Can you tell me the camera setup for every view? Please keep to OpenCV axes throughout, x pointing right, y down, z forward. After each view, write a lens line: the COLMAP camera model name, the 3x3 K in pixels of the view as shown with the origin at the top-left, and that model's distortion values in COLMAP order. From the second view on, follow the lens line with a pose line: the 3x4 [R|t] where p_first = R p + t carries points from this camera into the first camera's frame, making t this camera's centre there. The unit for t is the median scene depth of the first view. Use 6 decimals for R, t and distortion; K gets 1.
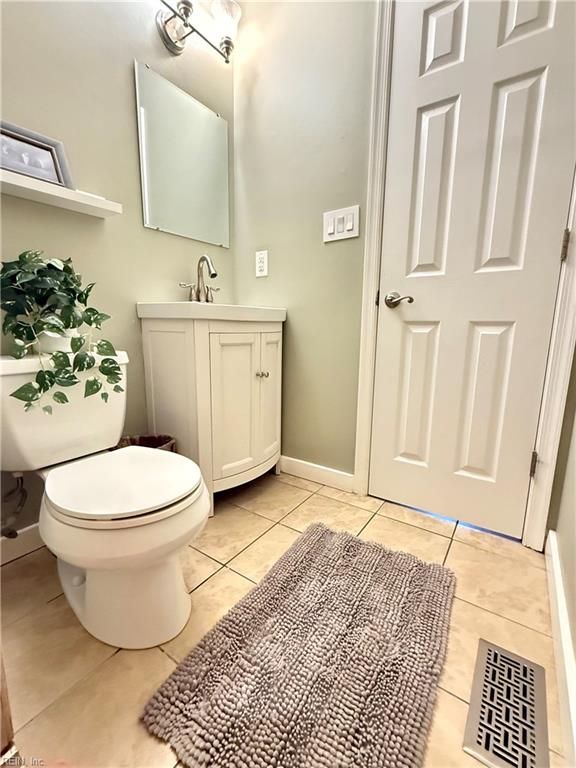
lens RADIAL K [[337.9, 0, 288.0], [0, 337.9, 384.0], [0, 0, 1]] dist [0.000235, -0.000239]
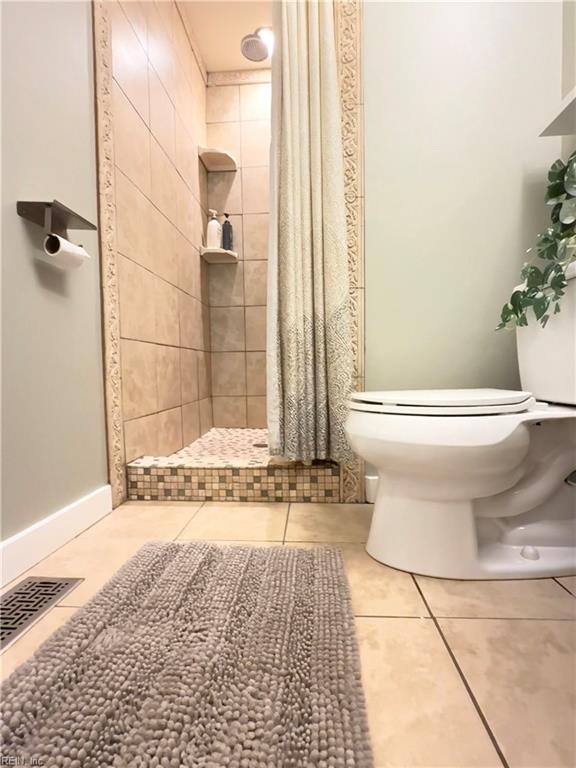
lens RADIAL K [[337.9, 0, 288.0], [0, 337.9, 384.0], [0, 0, 1]] dist [0.000235, -0.000239]
pose [[-0.856283, 0.021260, -0.516070, 0.333972], [-0.080627, 0.981402, 0.174210, 0.102629], [0.510175, 0.190782, -0.838644, 1.476126]]
